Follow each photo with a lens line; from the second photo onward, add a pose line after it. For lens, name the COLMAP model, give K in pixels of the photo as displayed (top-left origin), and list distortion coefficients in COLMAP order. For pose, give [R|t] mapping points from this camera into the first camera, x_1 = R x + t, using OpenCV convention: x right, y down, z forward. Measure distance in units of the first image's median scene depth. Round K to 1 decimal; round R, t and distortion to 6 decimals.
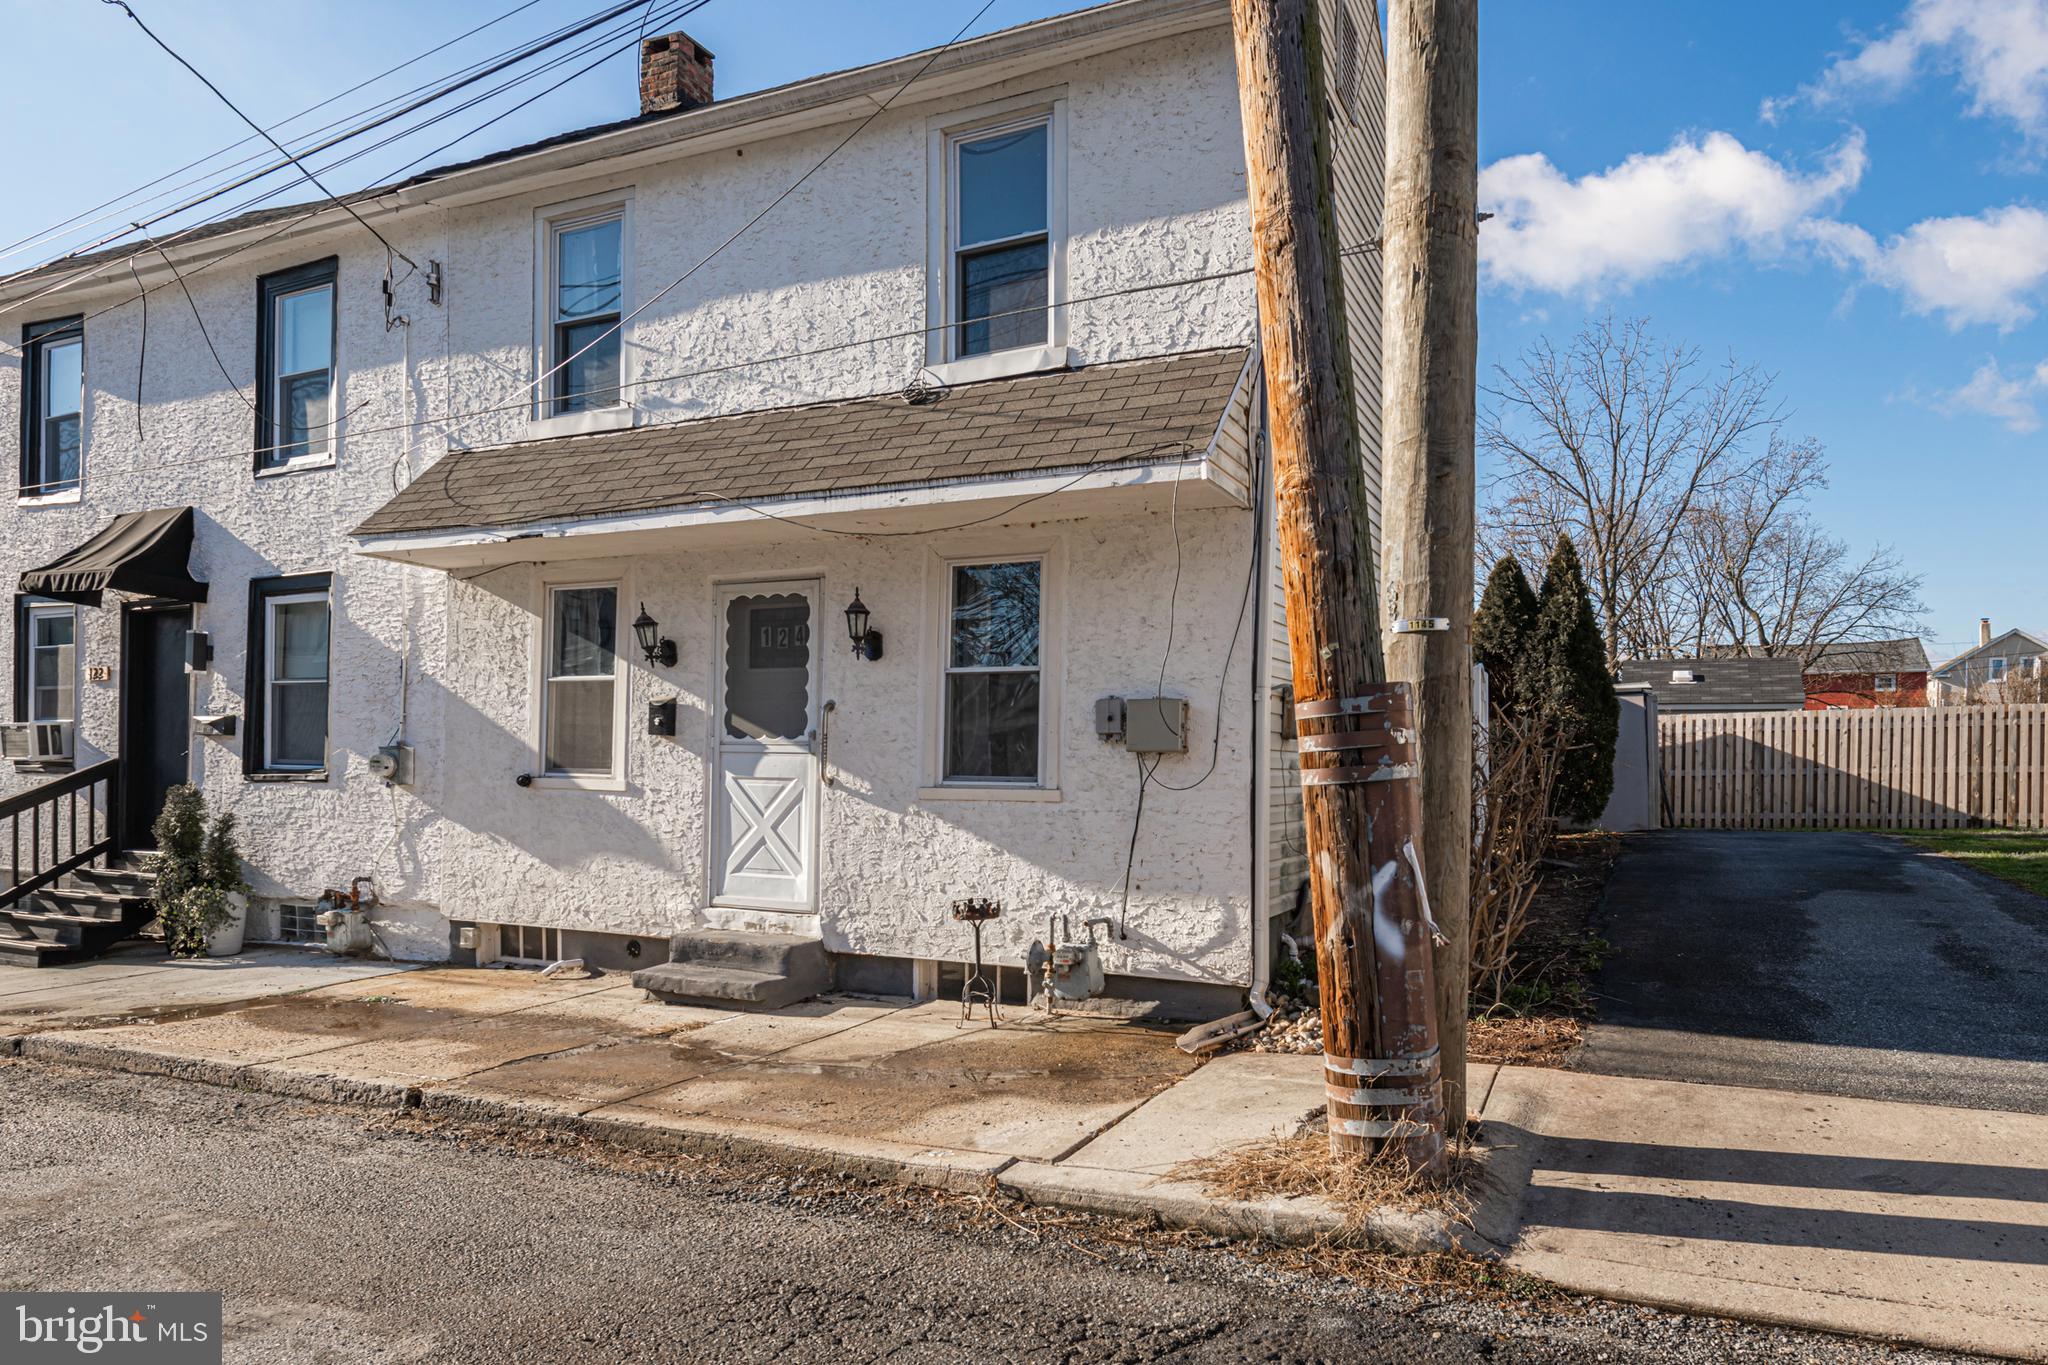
lens RADIAL K [[1157.8, 0, 1025.5], [0, 1157.8, 755.6], [0, 0, 1]] dist [-0.001907, -0.003757]
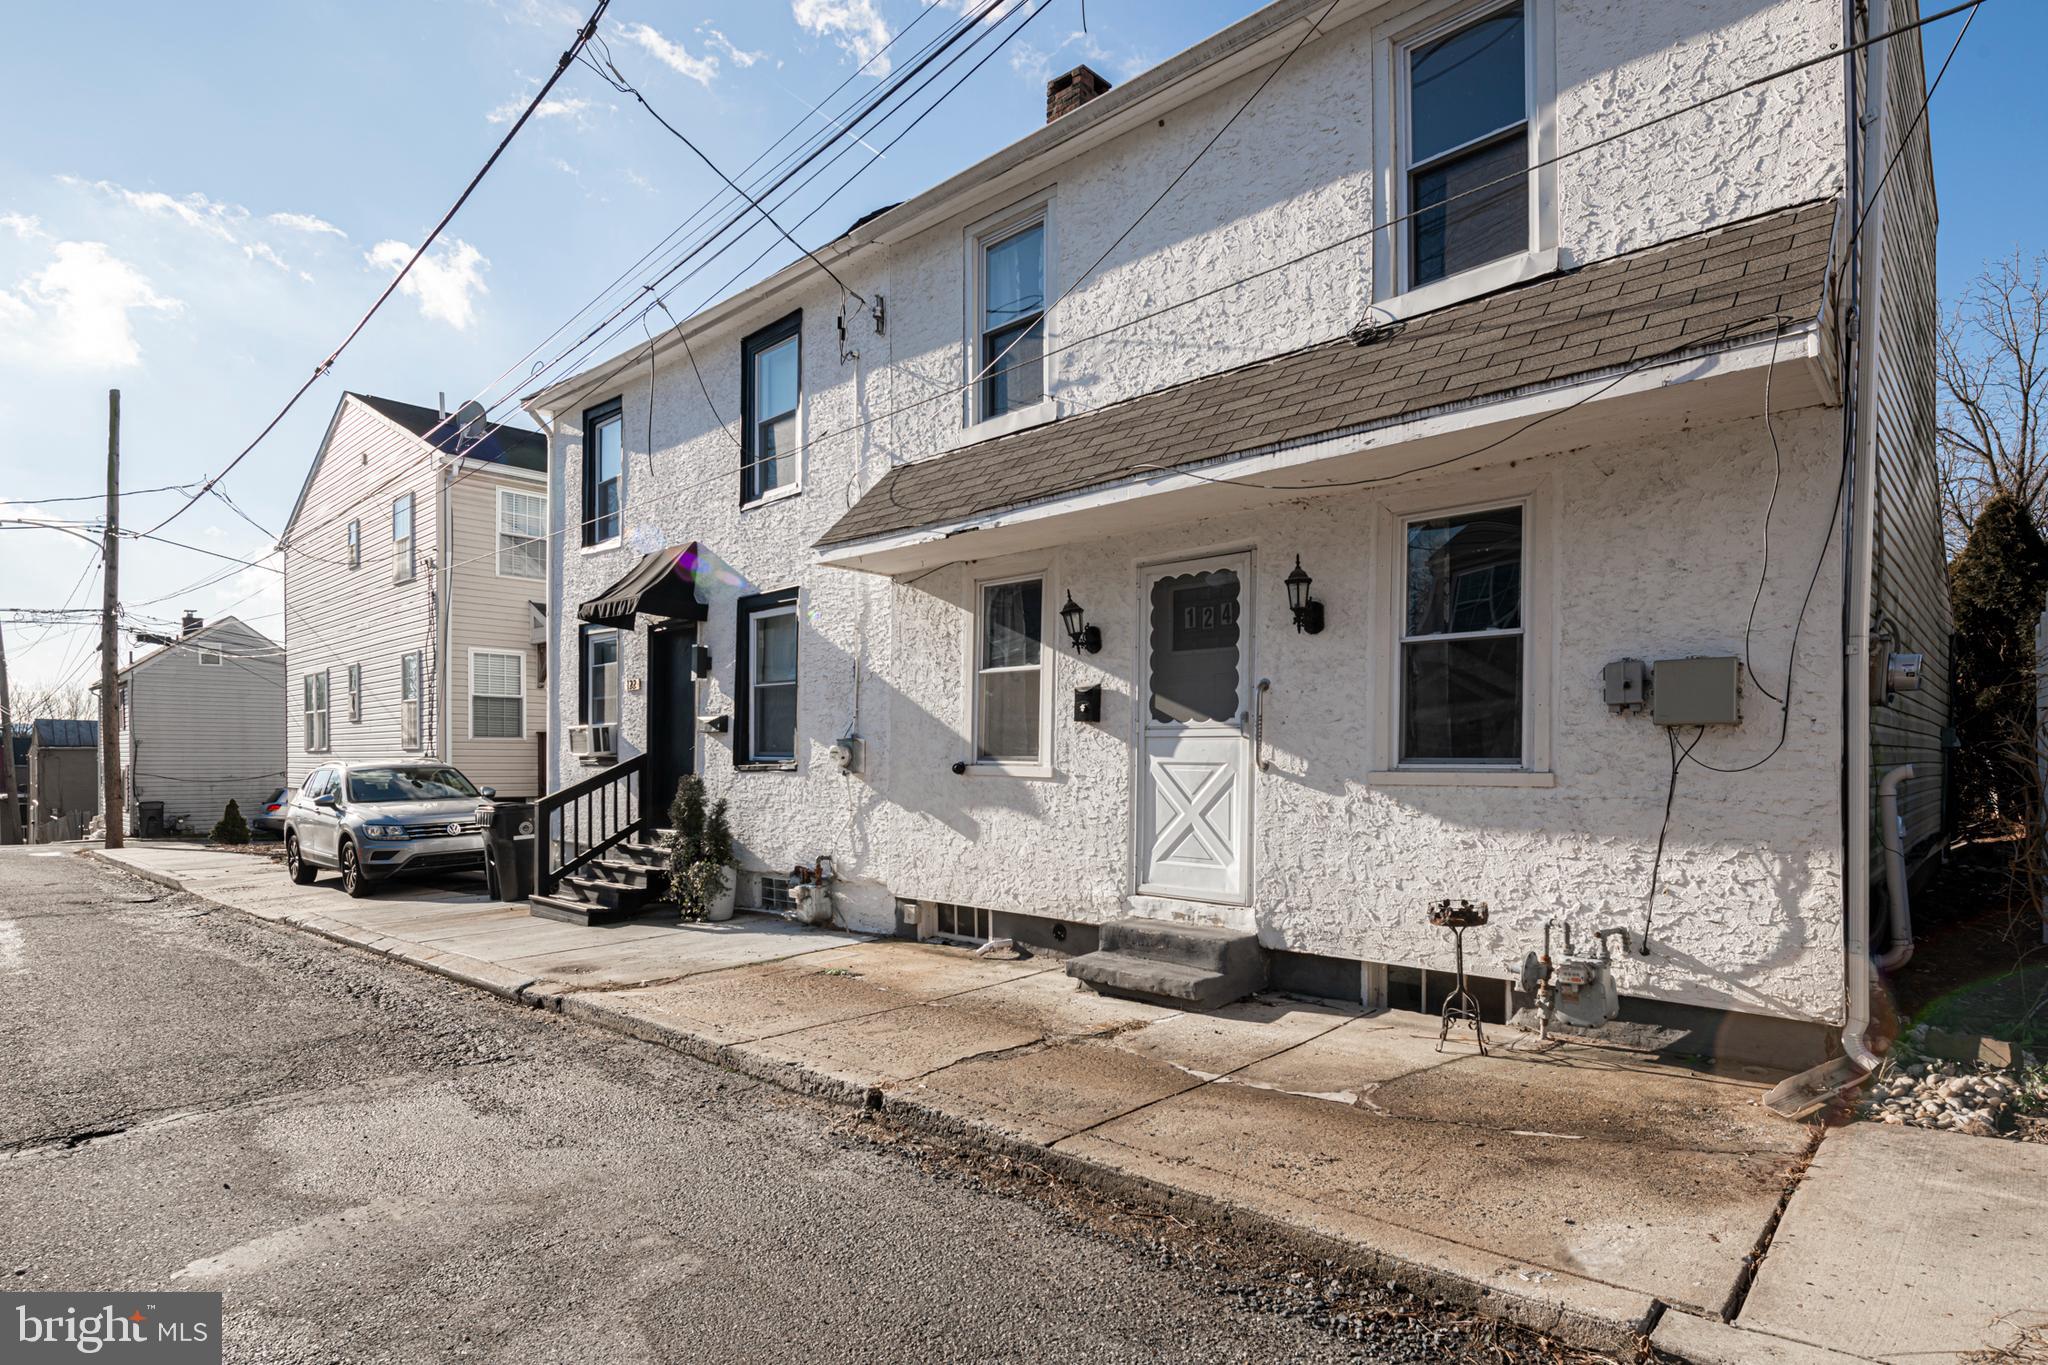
lens RADIAL K [[1070.4, 0, 1024.0], [0, 1070.4, 682.5], [0, 0, 1]] dist [-0.003429, -0.000464]
pose [[0.944354, -0.035411, -0.327018, -0.067087], [0.016802, 0.998083, -0.059557, 0.003238], [0.328500, 0.050749, 0.943140, 0.113995]]
